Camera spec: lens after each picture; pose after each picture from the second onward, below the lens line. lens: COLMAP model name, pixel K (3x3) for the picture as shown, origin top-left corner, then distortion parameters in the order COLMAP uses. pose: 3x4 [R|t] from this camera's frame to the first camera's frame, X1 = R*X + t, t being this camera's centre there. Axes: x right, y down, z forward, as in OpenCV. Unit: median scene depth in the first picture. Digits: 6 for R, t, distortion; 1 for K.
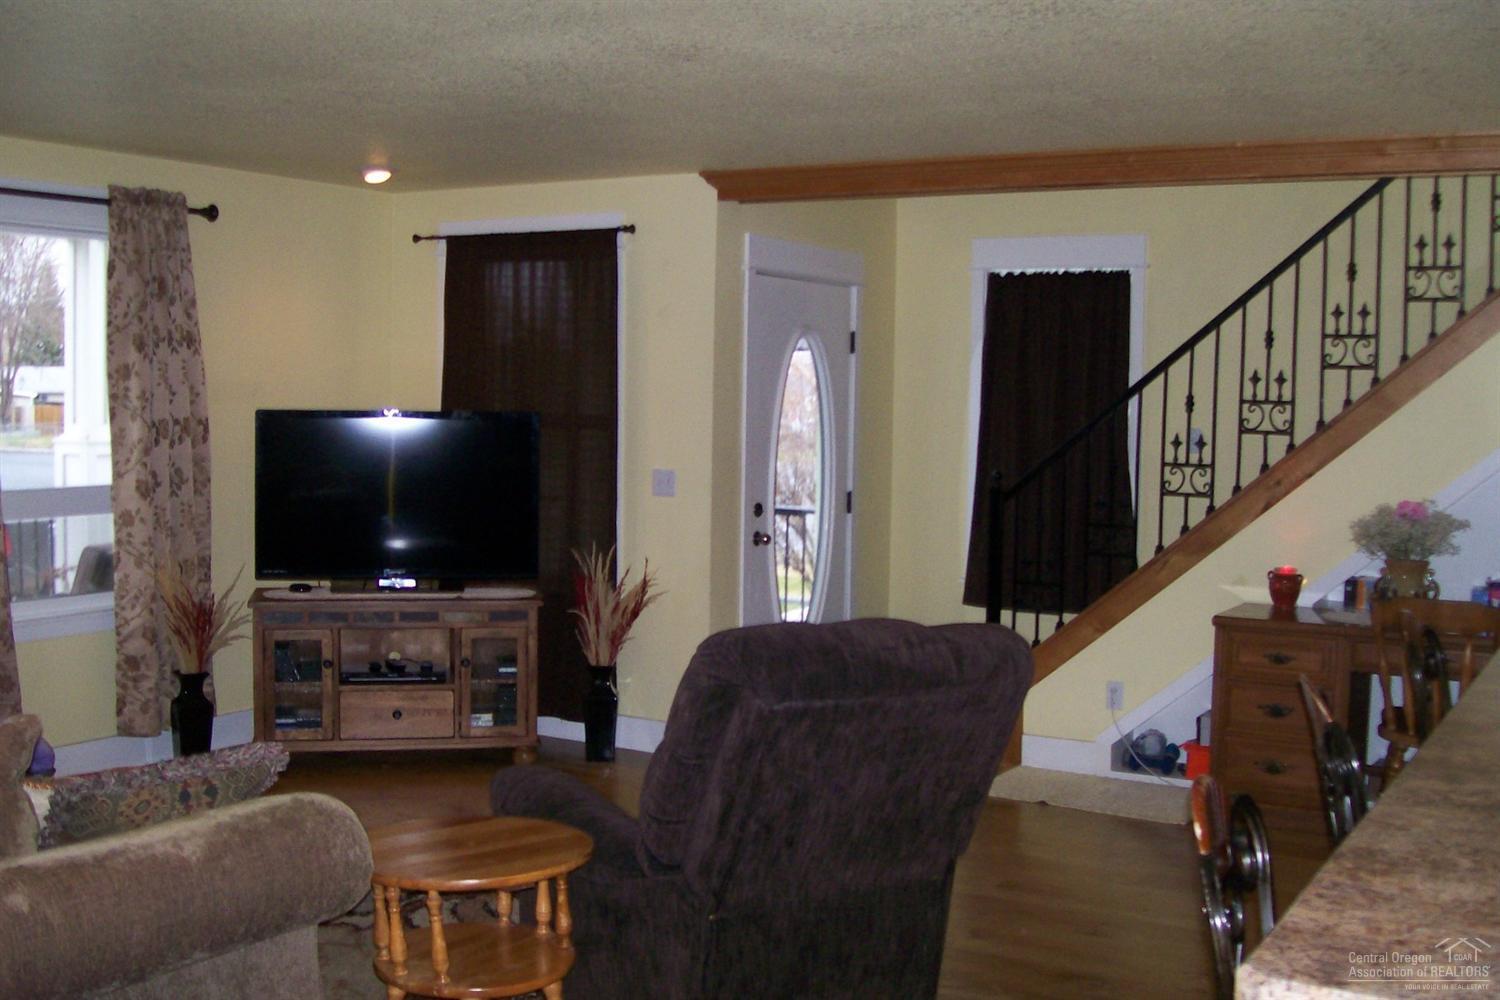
lens RADIAL K [[1632.6, 0, 748.1], [0, 1632.6, 477.4], [0, 0, 1]] dist [-0.181649, 0.134916]
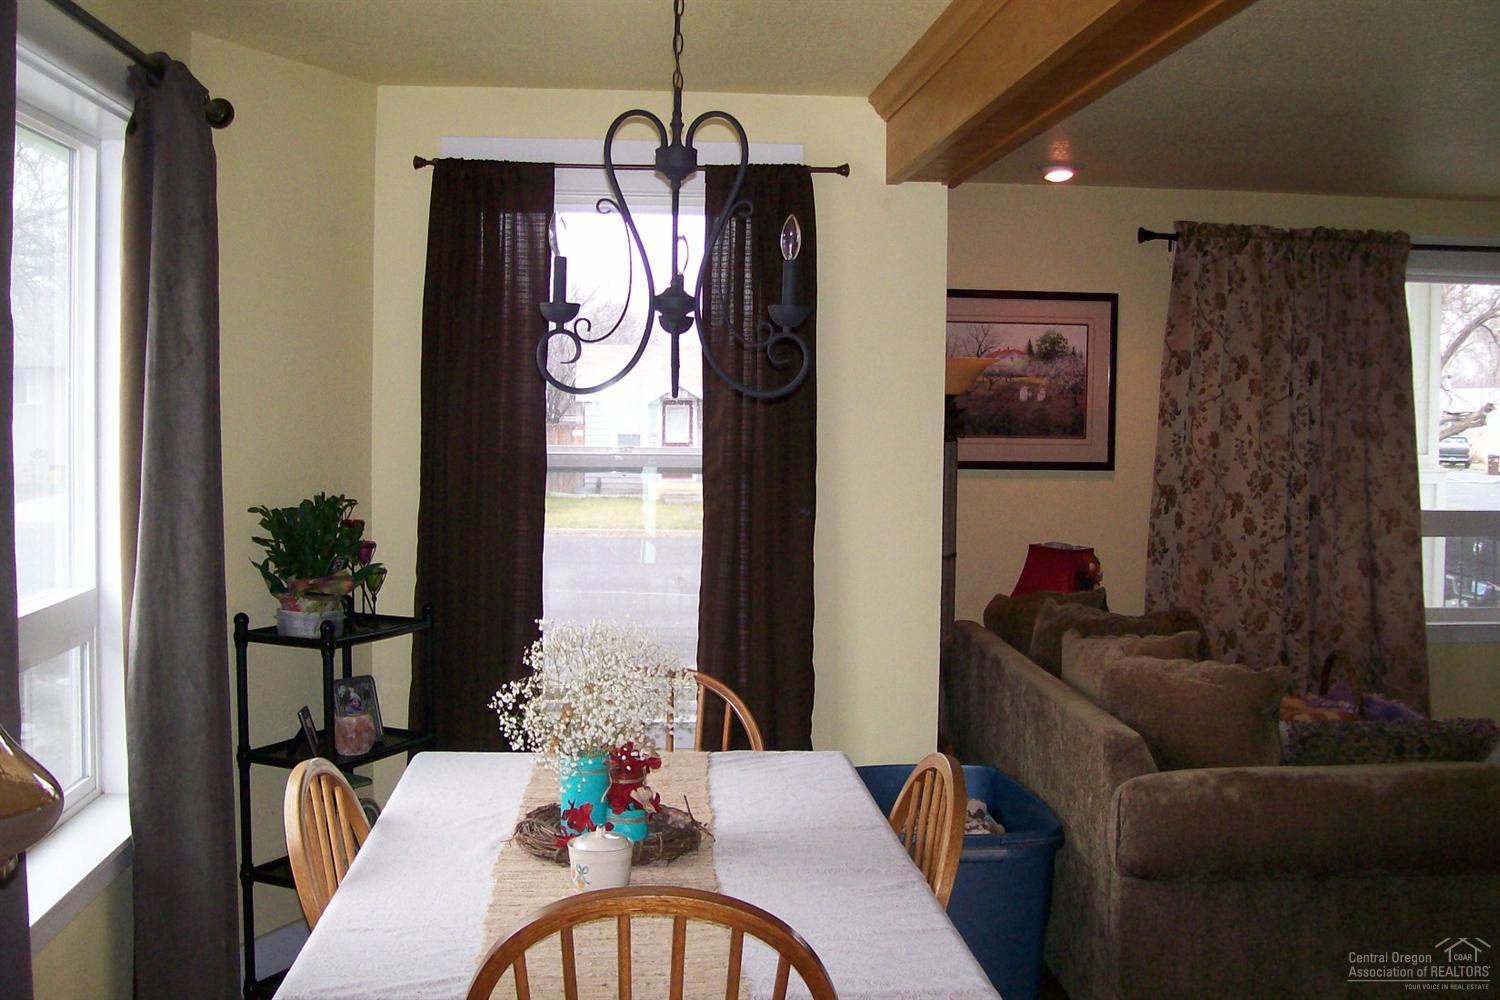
lens RADIAL K [[1632.6, 0, 748.1], [0, 1632.6, 477.4], [0, 0, 1]] dist [-0.181649, 0.134916]
pose [[0.581954, 0.029302, -0.812693, 0.162625], [-0.043857, 0.999027, 0.004615, 0.001819], [0.812038, 0.032957, 0.582673, -0.067955]]
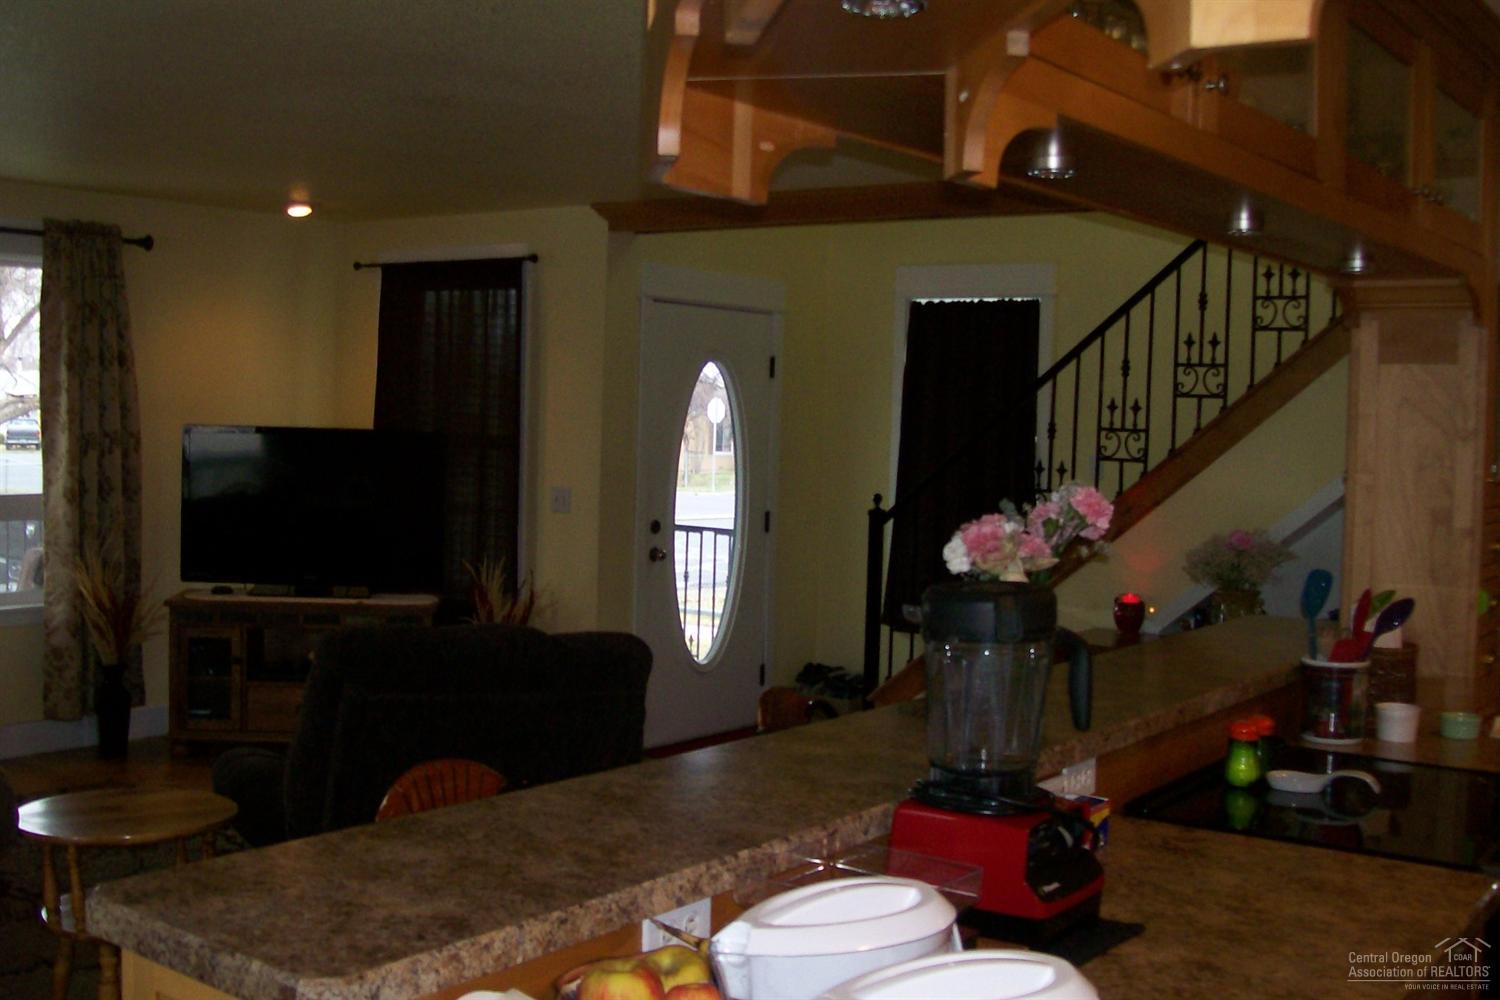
lens RADIAL K [[1632.6, 0, 748.1], [0, 1632.6, 477.4], [0, 0, 1]] dist [-0.181649, 0.134916]
pose [[0.994506, 0.017223, -0.103249, 0.194964], [-0.018507, 0.999763, -0.011491, -0.001064], [0.103027, 0.013338, 0.994589, -0.036427]]
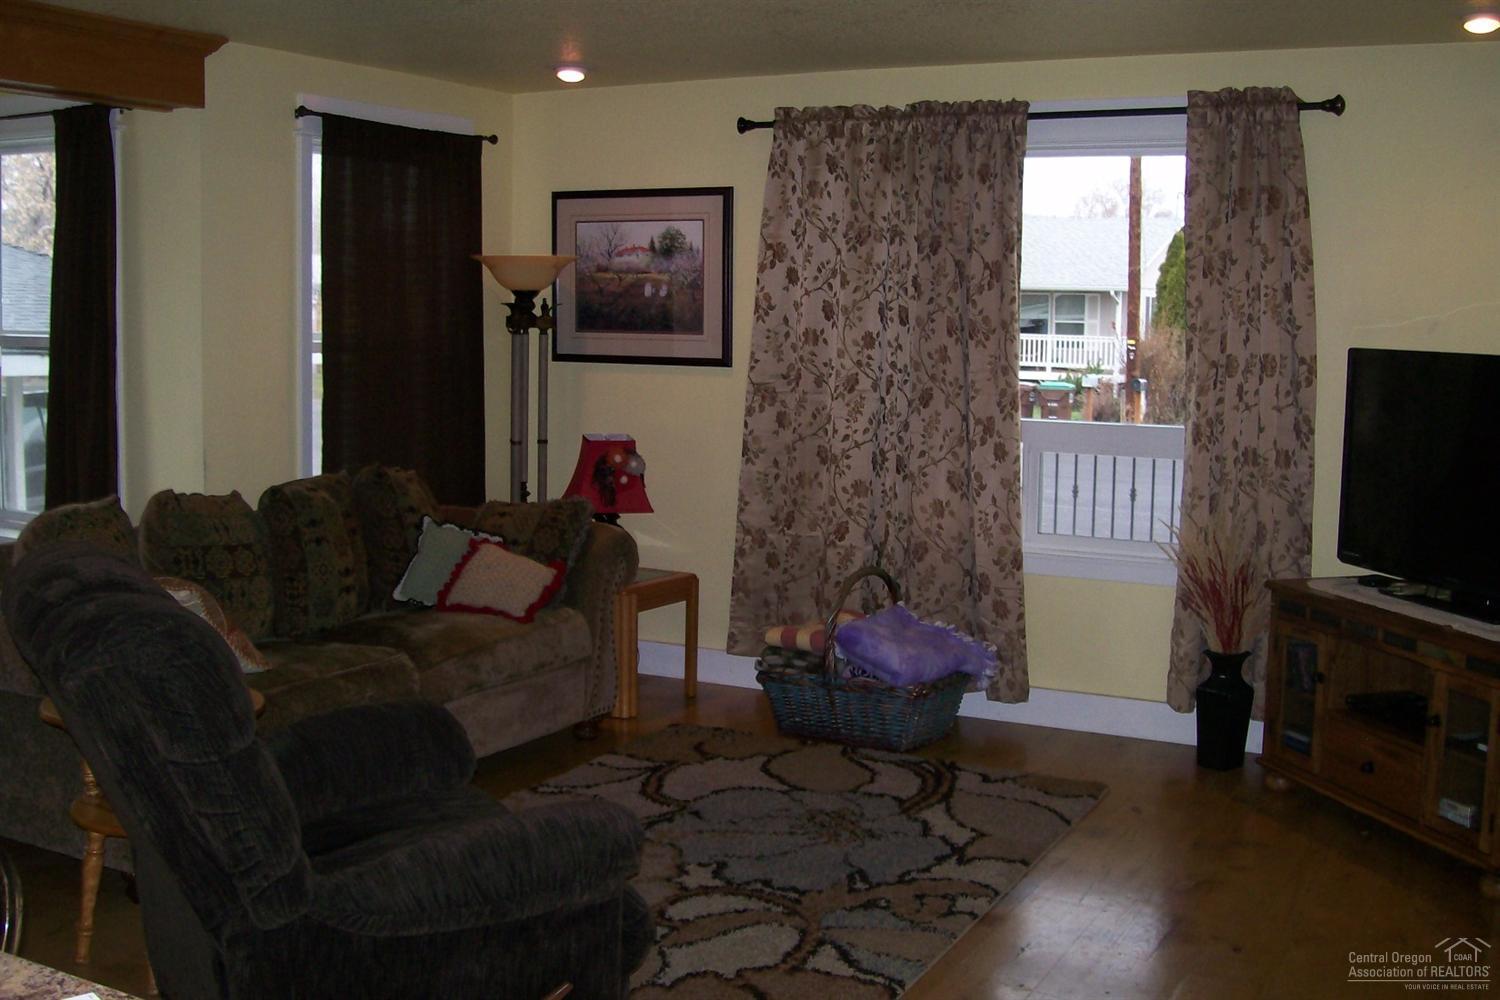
lens RADIAL K [[1632.6, 0, 748.1], [0, 1632.6, 477.4], [0, 0, 1]] dist [-0.181649, 0.134916]
pose [[0.046360, 0.081472, -0.995597, 0.491381], [-0.068287, 0.994595, 0.078210, -0.020572], [0.996588, 0.064361, 0.051673, 0.702288]]
